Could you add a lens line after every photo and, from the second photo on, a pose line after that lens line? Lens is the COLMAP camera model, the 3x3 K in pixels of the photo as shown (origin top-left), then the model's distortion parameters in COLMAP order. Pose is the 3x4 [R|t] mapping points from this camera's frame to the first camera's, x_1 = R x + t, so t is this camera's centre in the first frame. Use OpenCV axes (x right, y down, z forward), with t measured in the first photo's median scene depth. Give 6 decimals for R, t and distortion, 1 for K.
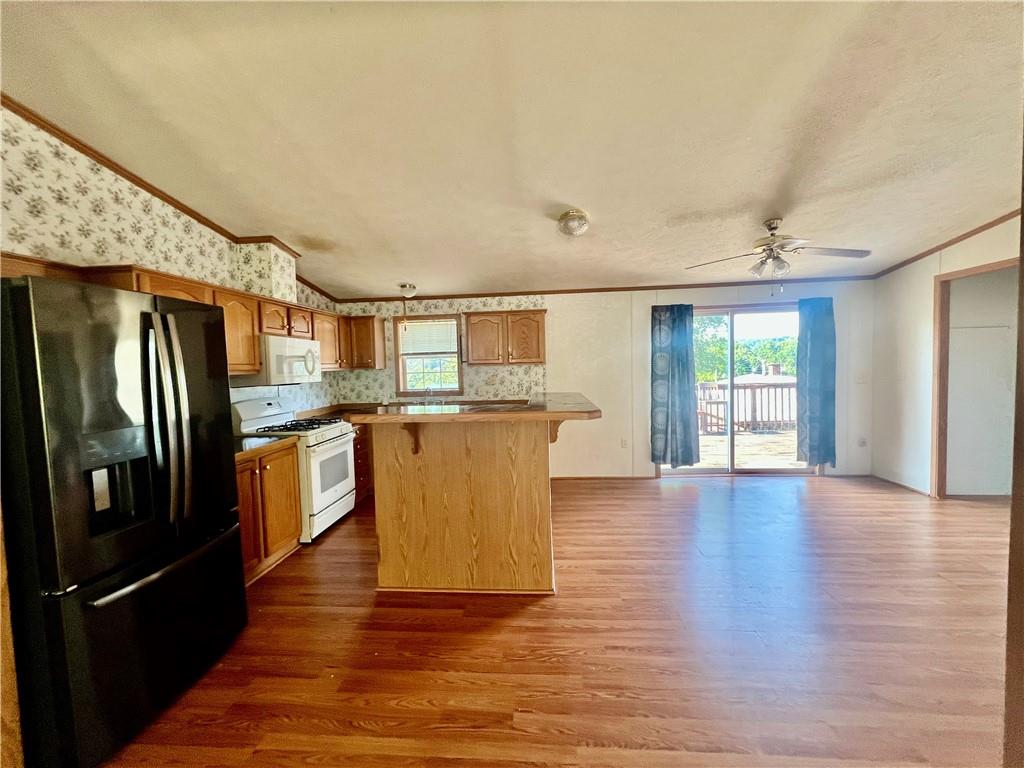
lens RADIAL K [[411.1, 0, 509.7], [0, 411.1, 381.6], [0, 0, 1]] dist [-0.001836, 0.000288]
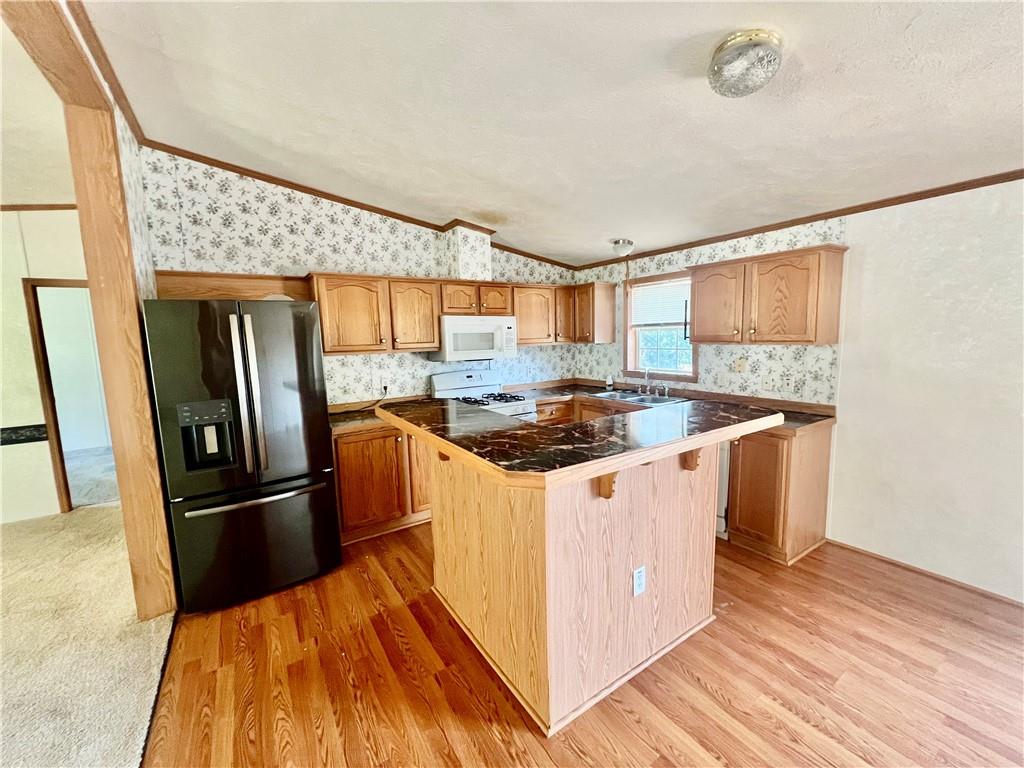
lens RADIAL K [[411.1, 0, 509.7], [0, 411.1, 381.6], [0, 0, 1]] dist [-0.001836, 0.000288]
pose [[0.617814, 0.102533, -0.779611, 0.263503], [-0.025003, 0.993522, 0.110853, -0.043714], [0.785927, -0.048994, 0.616376, 0.314054]]
